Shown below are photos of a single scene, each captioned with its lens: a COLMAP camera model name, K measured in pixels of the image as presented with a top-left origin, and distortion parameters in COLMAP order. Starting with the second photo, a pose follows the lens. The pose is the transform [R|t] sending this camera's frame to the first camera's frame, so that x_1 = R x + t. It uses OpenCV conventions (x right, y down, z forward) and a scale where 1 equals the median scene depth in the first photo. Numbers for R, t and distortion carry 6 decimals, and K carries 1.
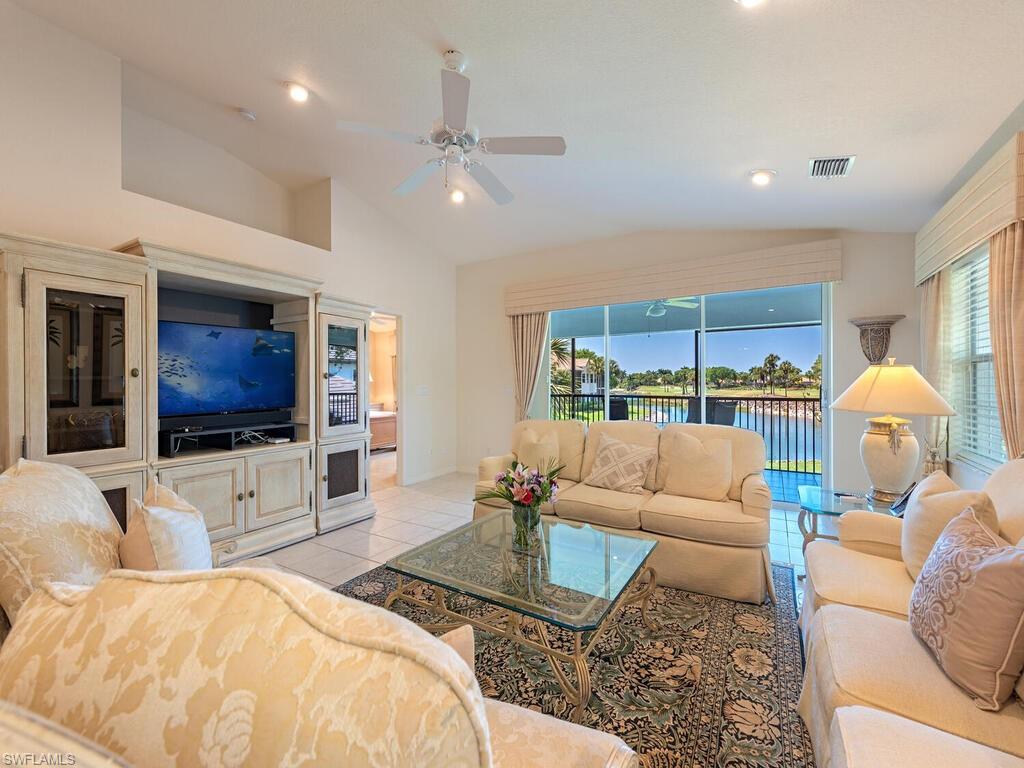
lens RADIAL K [[429.5, 0, 512.0], [0, 429.5, 384.0], [0, 0, 1]] dist [0.022064, 0.000065]
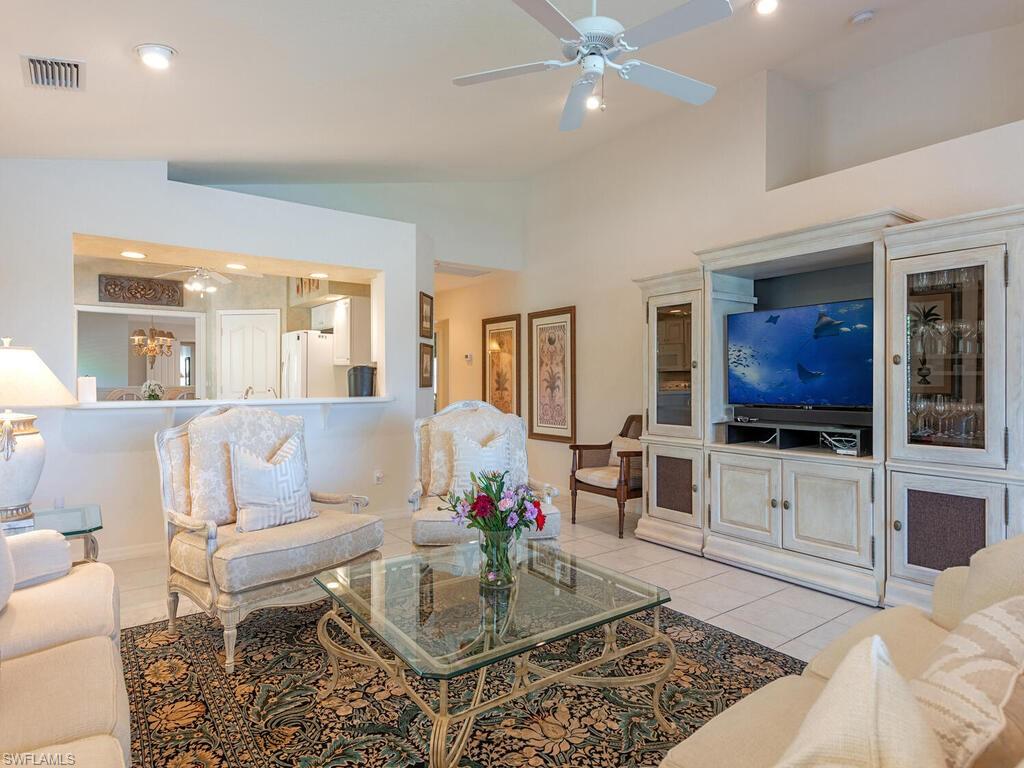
lens RADIAL K [[552.5, 0, 512.0], [0, 552.5, 384.0], [0, 0, 1]] dist [-0.003769, -0.000674]
pose [[-0.392832, 0.023418, -0.919312, 0.606730], [0.007301, 0.999724, 0.022346, -0.008599], [0.919581, 0.002066, -0.392894, 0.960931]]
